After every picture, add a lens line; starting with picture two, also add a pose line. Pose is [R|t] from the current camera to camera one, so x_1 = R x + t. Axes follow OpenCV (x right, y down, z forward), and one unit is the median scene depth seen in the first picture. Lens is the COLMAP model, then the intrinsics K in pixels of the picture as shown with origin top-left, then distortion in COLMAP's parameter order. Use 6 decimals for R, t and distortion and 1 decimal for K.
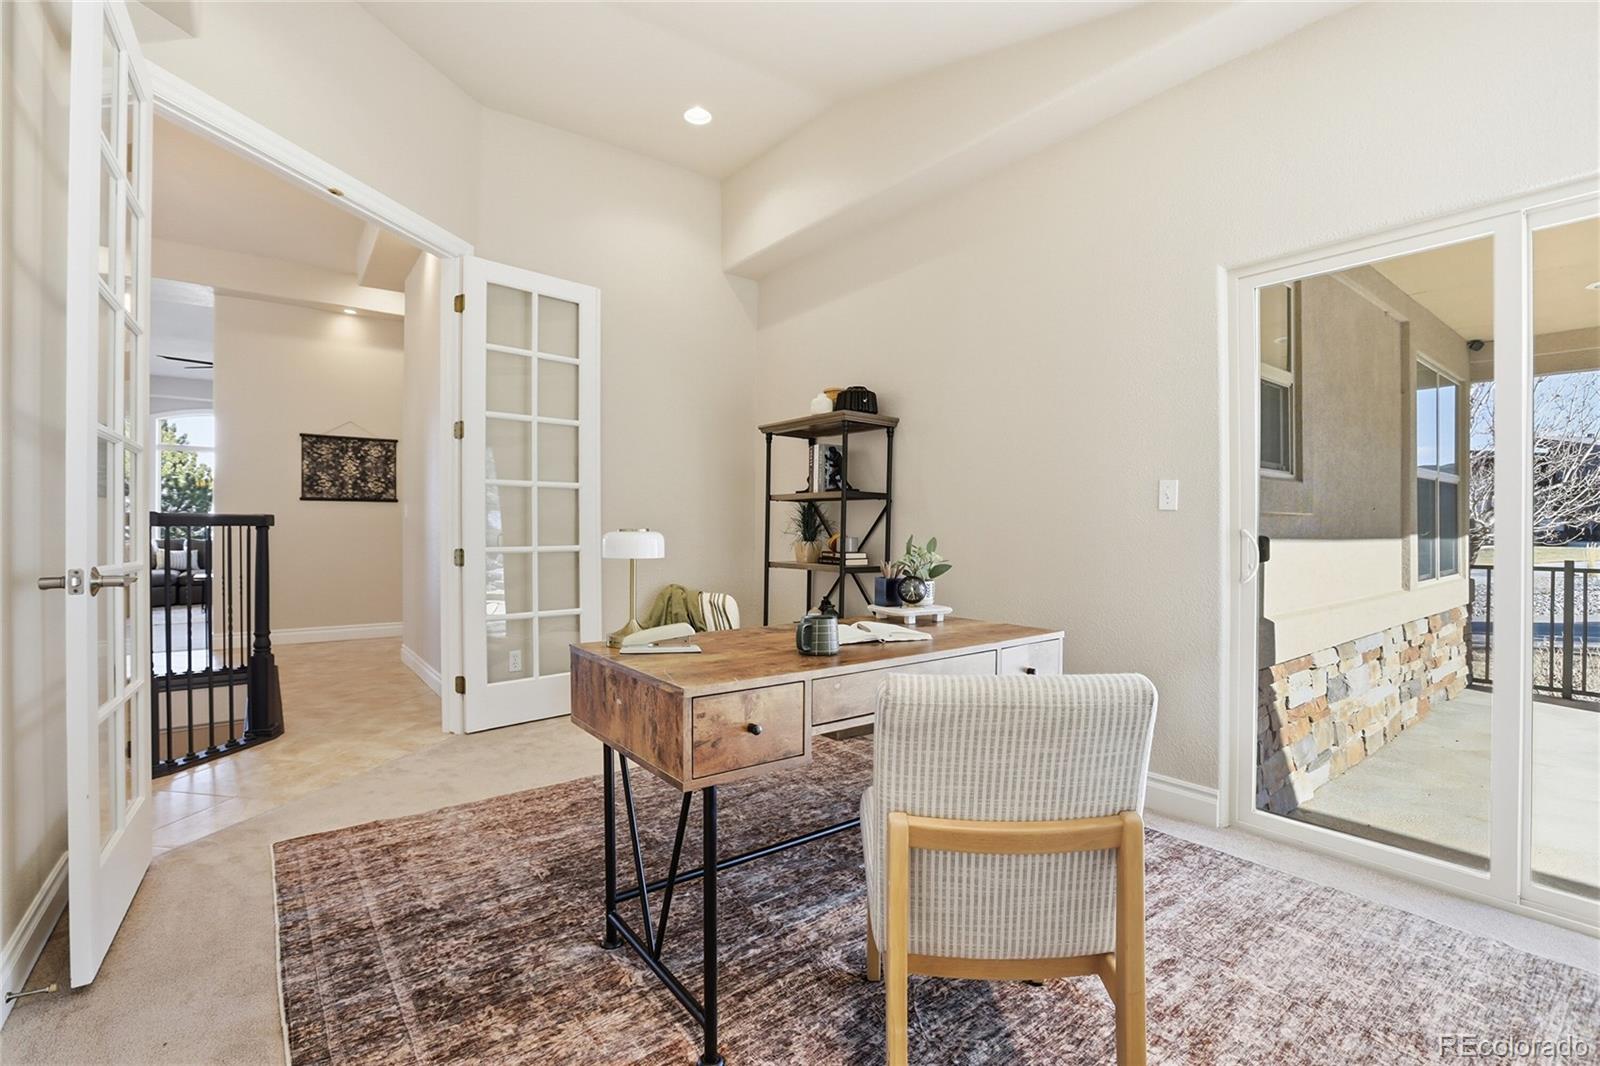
lens RADIAL K [[732.1, 0, 806.1], [0, 732.1, 532.4], [0, 0, 1]] dist [-0.043862, 0.013206]
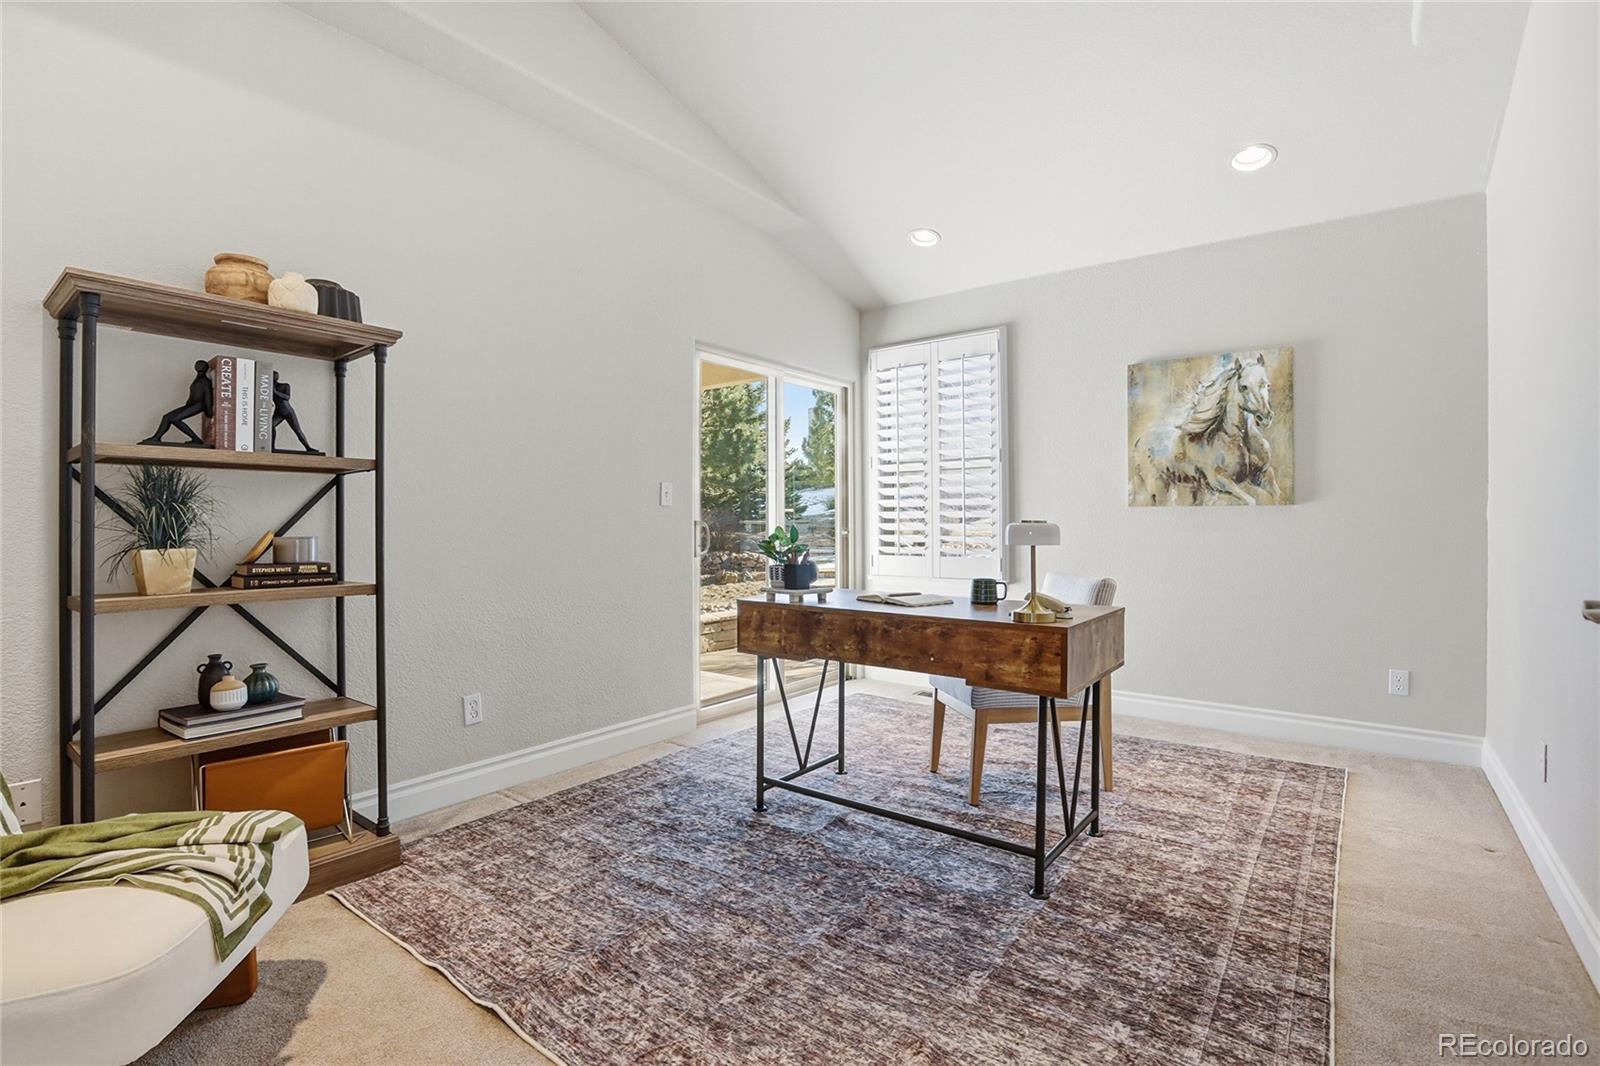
lens RADIAL K [[732.1, 0, 805.7], [0, 732.1, 526.6], [0, 0, 1]] dist [-0.043862, 0.013206]
pose [[-0.262151, -0.011118, 0.964963, -1.362284], [0.006695, 0.999889, 0.013339, -0.014081], [-0.965004, 0.009958, -0.262047, 1.791319]]
